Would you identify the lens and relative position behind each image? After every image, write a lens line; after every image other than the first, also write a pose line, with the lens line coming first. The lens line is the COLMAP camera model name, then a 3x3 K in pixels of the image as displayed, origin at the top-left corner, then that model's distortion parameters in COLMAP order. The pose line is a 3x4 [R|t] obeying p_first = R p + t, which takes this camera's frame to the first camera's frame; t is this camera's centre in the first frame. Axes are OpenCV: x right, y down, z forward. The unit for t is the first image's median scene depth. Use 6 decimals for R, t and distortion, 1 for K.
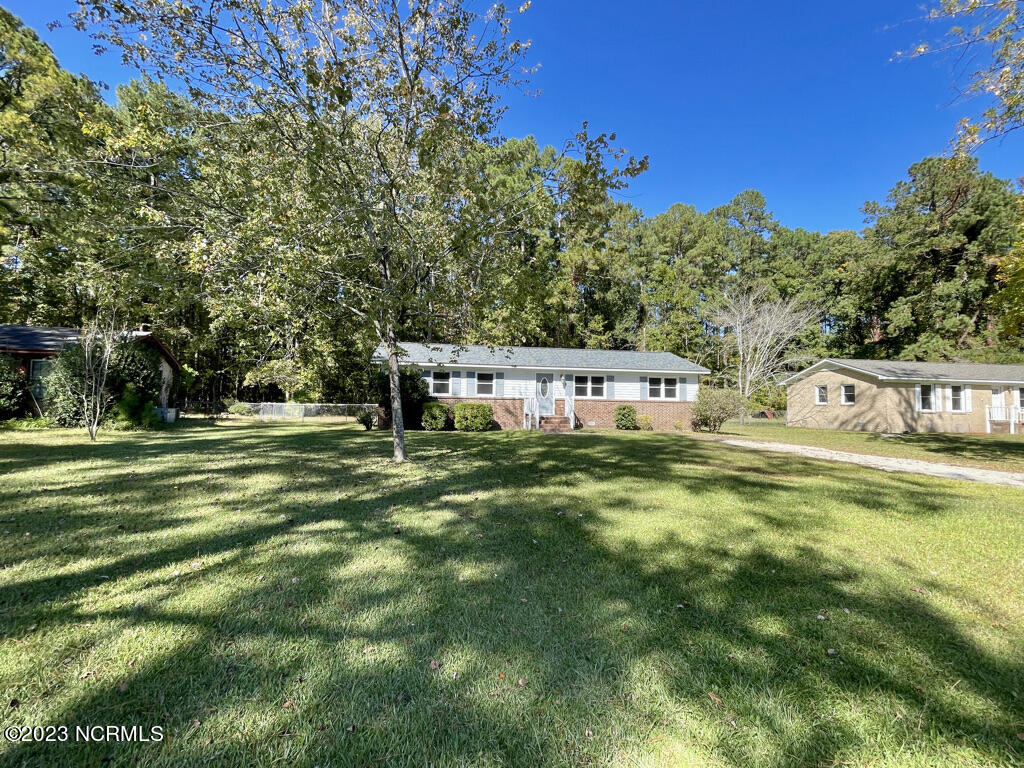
lens RADIAL K [[477.2, 0, 512.0], [0, 477.2, 384.0], [0, 0, 1]] dist [-0.000727, -0.000029]
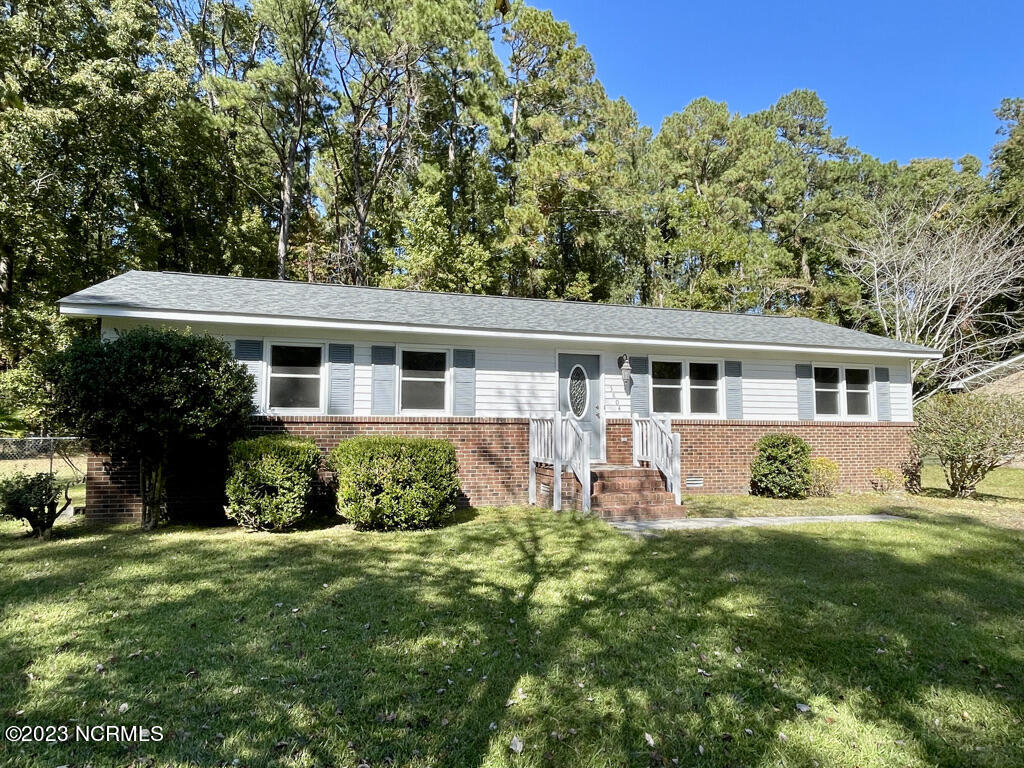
lens RADIAL K [[662.1, 0, 512.0], [0, 662.1, 384.0], [0, 0, 1]] dist [0.000736, -0.000811]
pose [[0.988281, -0.001177, 0.152639, -0.063539], [0.003525, 0.999880, -0.015110, 0.009339], [-0.152603, 0.015471, 0.988166, 0.478363]]
